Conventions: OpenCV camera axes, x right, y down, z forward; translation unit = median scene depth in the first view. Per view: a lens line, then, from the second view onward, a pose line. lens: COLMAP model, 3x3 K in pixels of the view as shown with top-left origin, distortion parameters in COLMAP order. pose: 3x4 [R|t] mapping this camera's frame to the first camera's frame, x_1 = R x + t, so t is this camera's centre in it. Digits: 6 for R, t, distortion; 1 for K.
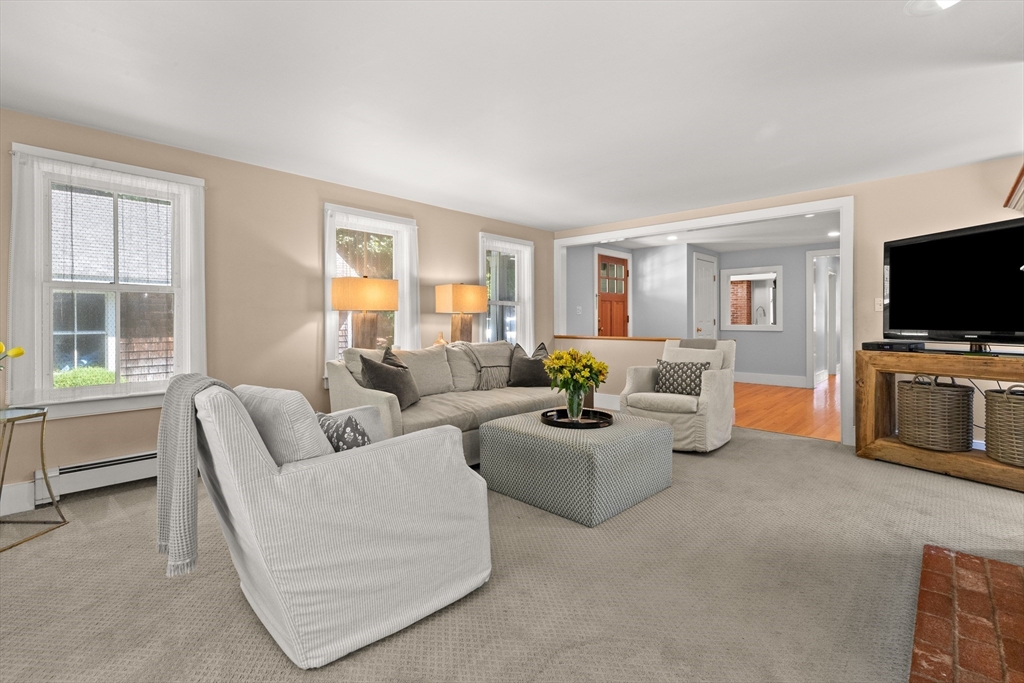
lens RADIAL K [[461.9, 0, 510.5], [0, 461.9, 320.7], [0, 0, 1]] dist [0.000443, 0.000010]
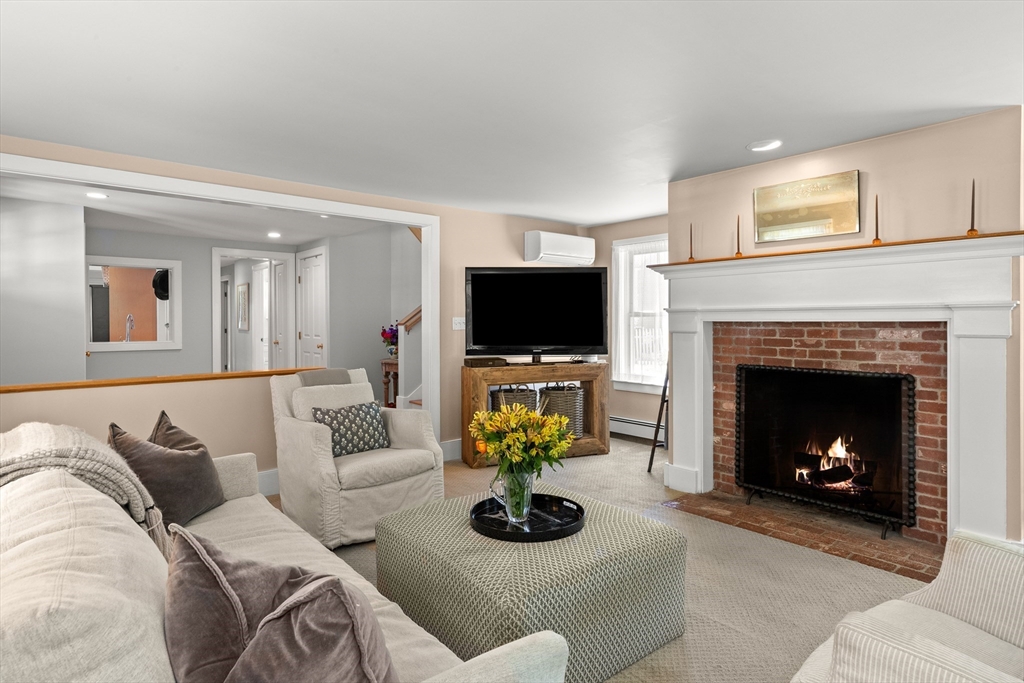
lens RADIAL K [[556.5, 0, 510.4], [0, 556.5, 327.1], [0, 0, 1]] dist [0.000560, -0.000119]
pose [[0.113917, -0.006850, 0.993467, -0.574954], [0.003706, 0.999972, 0.006469, -0.043204], [-0.993483, 0.002945, 0.113939, 0.896330]]
